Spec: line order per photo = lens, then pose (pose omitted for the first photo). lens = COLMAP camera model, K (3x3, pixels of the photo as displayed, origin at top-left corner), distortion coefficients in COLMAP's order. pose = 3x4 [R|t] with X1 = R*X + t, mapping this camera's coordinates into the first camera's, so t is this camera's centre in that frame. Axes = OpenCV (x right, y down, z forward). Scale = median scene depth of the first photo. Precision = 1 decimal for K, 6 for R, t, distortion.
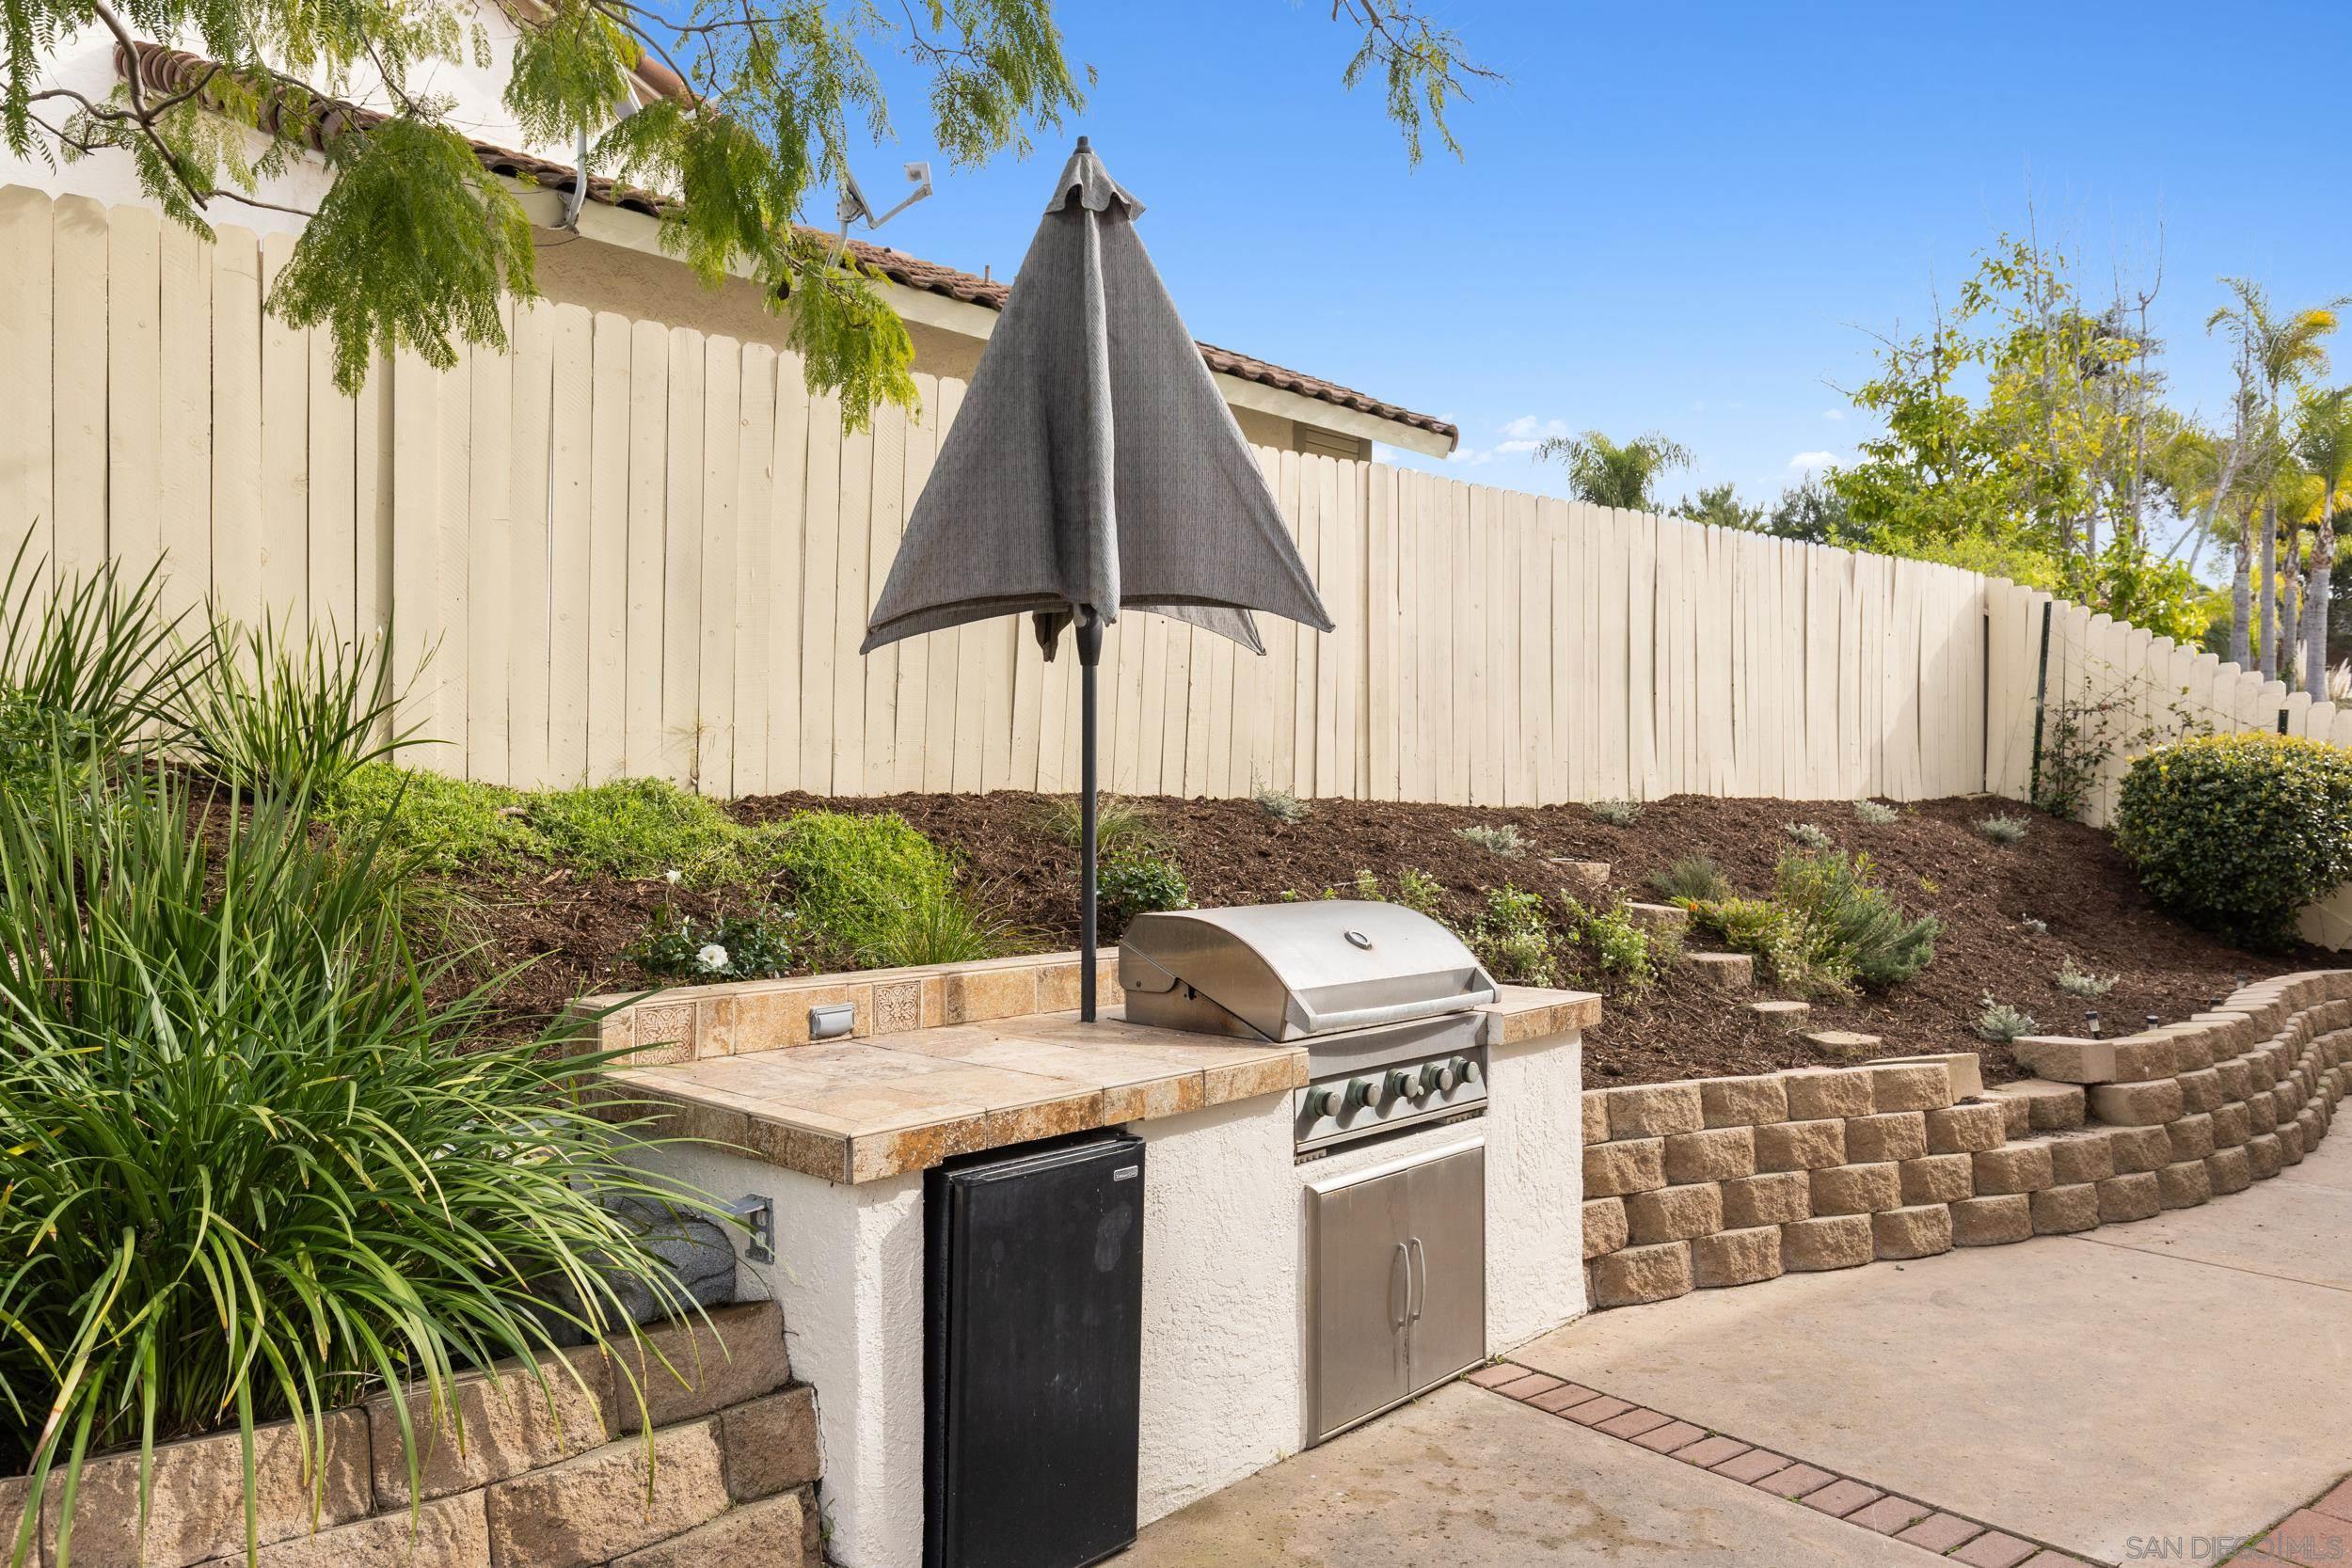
lens RADIAL K [[1618.5, 0, 1176.0], [0, 1618.5, 784.0], [0, 0, 1]] dist [0.001234, 0.000150]
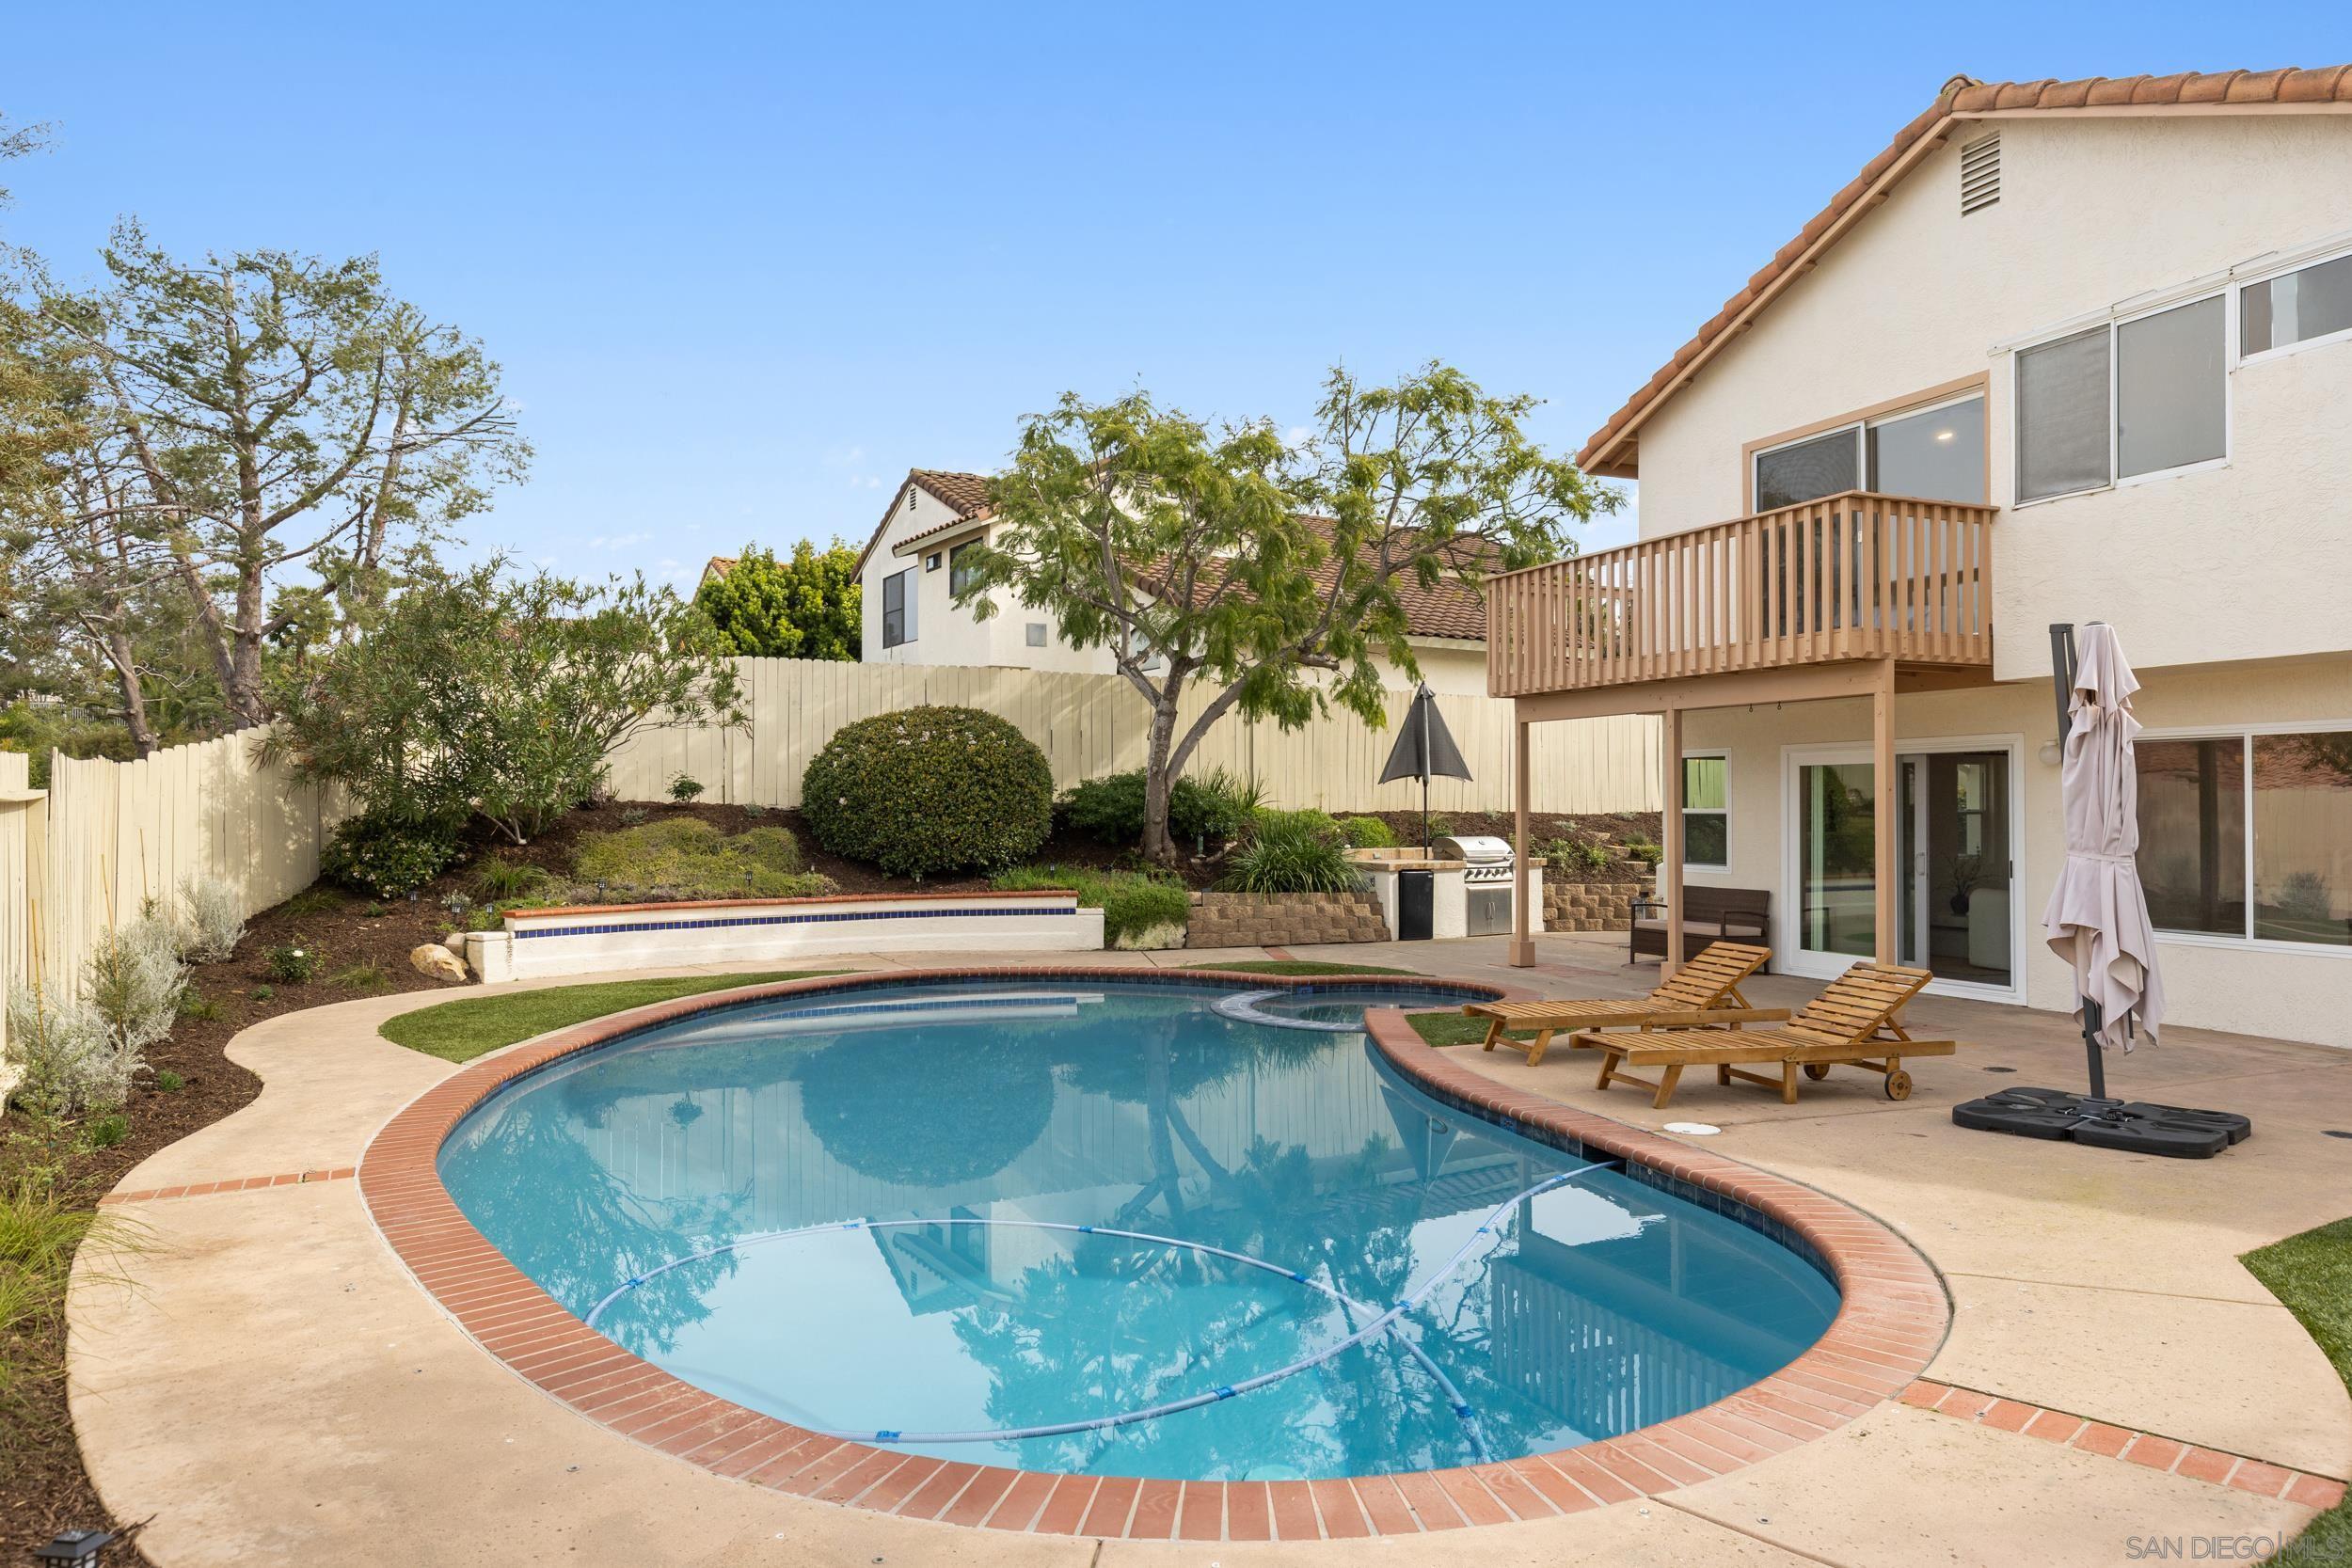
lens RADIAL K [[1505.5, 0, 1176.0], [0, 1505.5, 784.0], [0, 0, 1]] dist [0.002461, 0.000260]
pose [[0.971990, -0.009319, -0.234837, 0.267159], [0.008410, 0.999953, -0.004874, -0.061792], [0.234871, 0.002763, 0.972023, -3.396421]]
